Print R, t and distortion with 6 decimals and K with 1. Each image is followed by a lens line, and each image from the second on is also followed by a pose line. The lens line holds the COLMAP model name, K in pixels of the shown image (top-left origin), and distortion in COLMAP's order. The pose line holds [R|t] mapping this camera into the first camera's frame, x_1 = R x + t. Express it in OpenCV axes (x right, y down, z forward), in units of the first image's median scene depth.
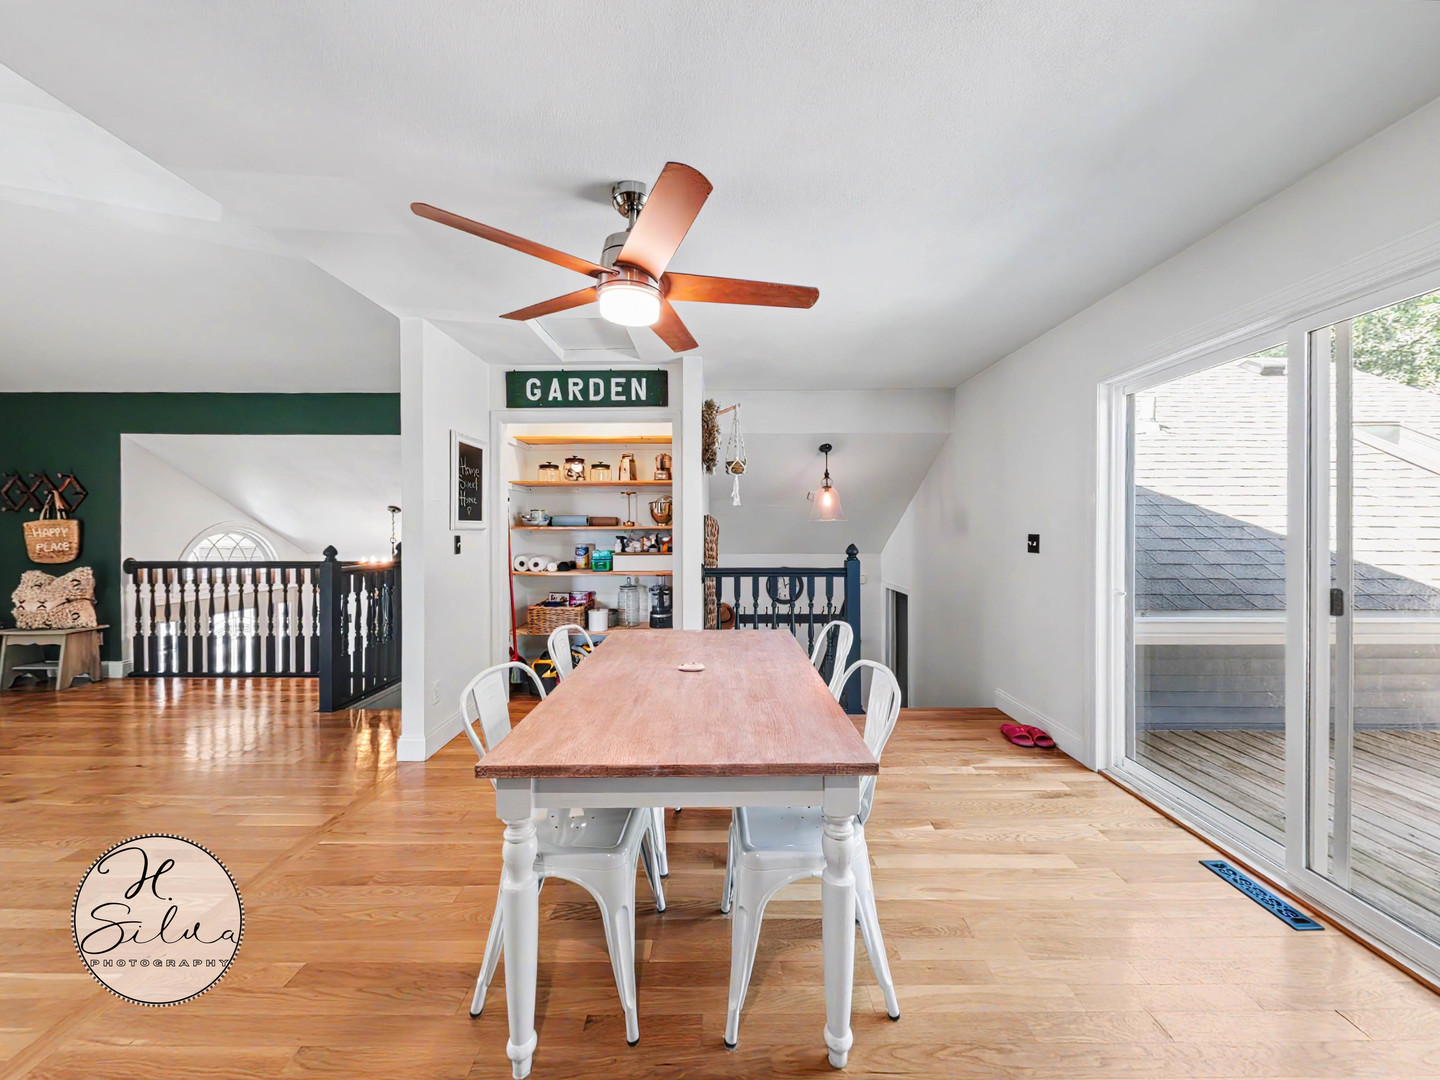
lens RADIAL K [[519.5, 0, 728.6], [0, 519.5, 534.4], [0, 0, 1]] dist [-0.004176, -0.000683]
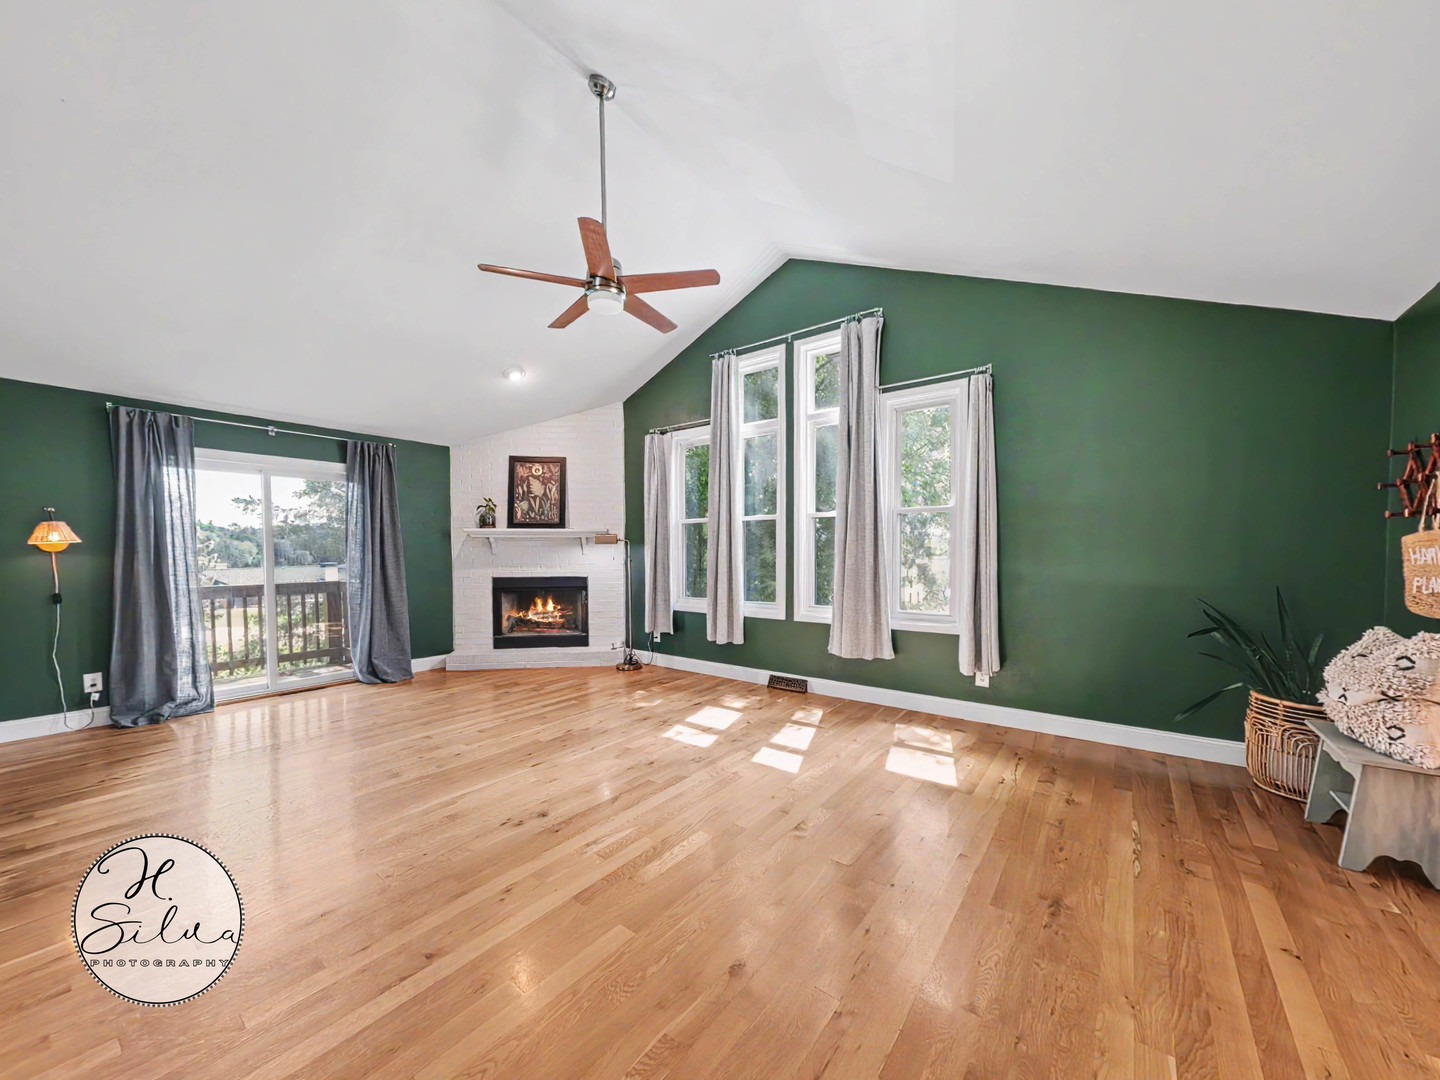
lens RADIAL K [[519.5, 0, 693.3], [0, 519.5, 565.8], [0, 0, 1]] dist [-0.004176, -0.000683]
pose [[-0.618013, 0.029221, -0.785625, -0.483623], [-0.001140, 0.999275, 0.038065, -0.012545], [0.786167, 0.024420, -0.617531, 0.757514]]
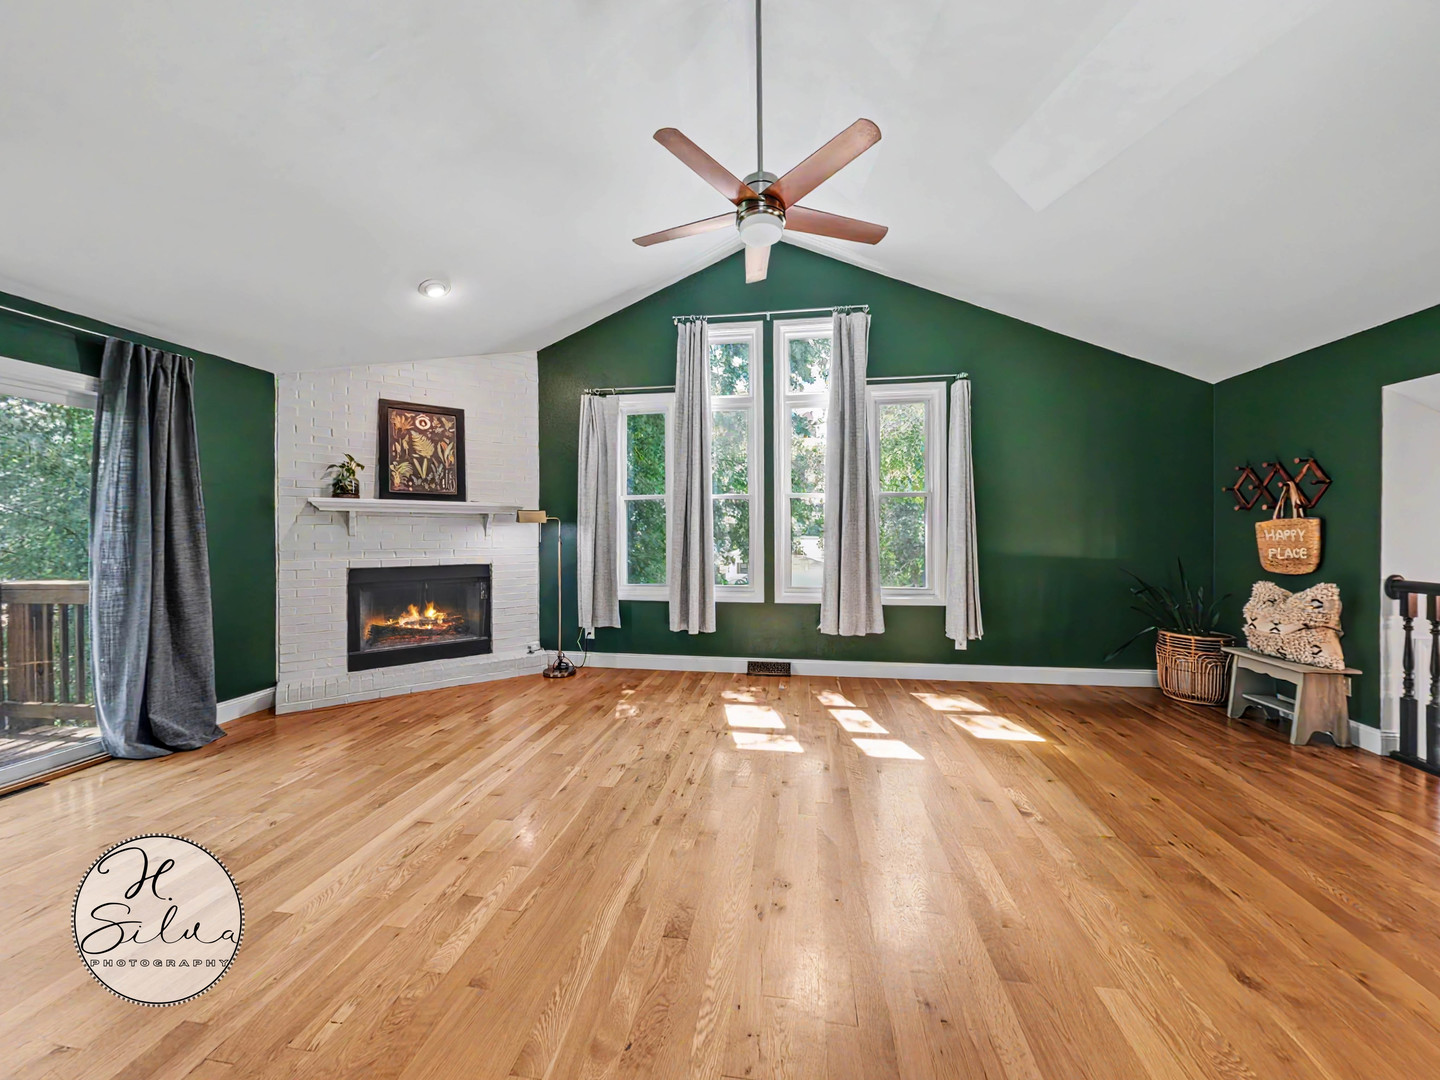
lens RADIAL K [[519.5, 0, 721.9], [0, 519.5, 529.0], [0, 0, 1]] dist [-0.004176, -0.000683]
pose [[-0.164335, -0.000382, -0.986404, -0.392581], [-0.007072, 0.999975, 0.000791, -0.007137], [0.986379, 0.007106, -0.164334, 0.276859]]
